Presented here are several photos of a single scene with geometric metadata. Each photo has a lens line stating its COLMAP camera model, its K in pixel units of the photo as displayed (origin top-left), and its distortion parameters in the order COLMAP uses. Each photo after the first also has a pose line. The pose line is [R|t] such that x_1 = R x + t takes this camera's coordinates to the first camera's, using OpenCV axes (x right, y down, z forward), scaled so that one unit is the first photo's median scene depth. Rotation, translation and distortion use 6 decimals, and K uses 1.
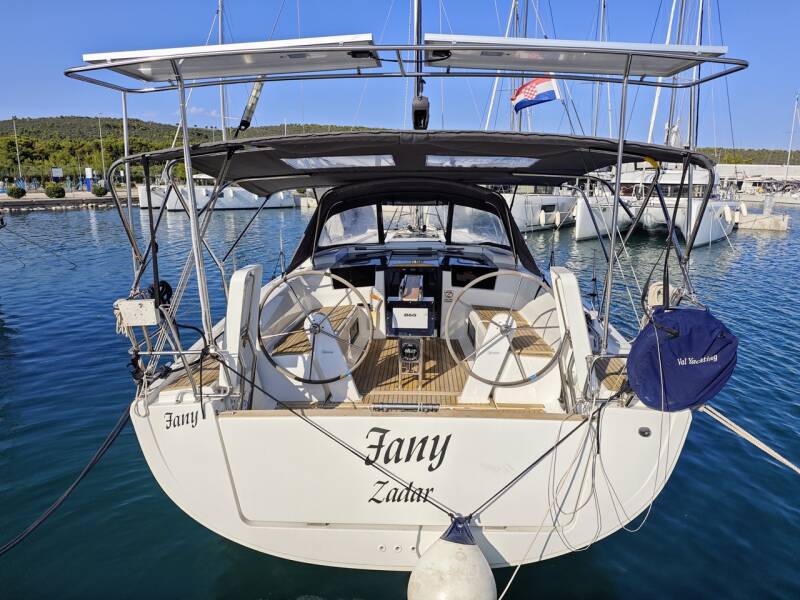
lens RADIAL K [[554.3, 0, 400.0], [0, 554.3, 300.0], [0, 0, 1]] dist [0.003709, -0.001702]
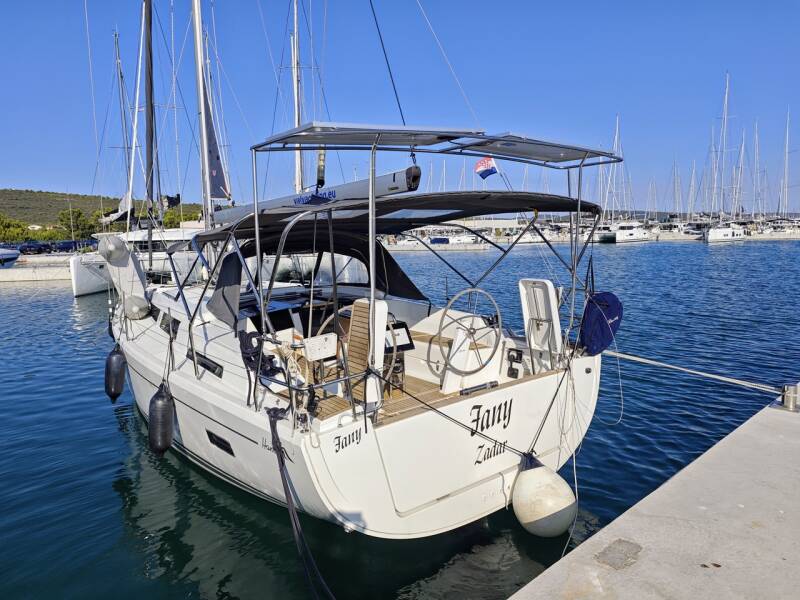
lens RADIAL K [[554.3, 0, 400.0], [0, 554.3, 300.0], [0, 0, 1]] dist [0.003709, -0.001702]
pose [[0.770215, -0.106815, 0.628777, -0.998446], [0.168268, 0.984978, -0.038793, -0.000888], [-0.615187, 0.135681, 0.776618, 0.030939]]
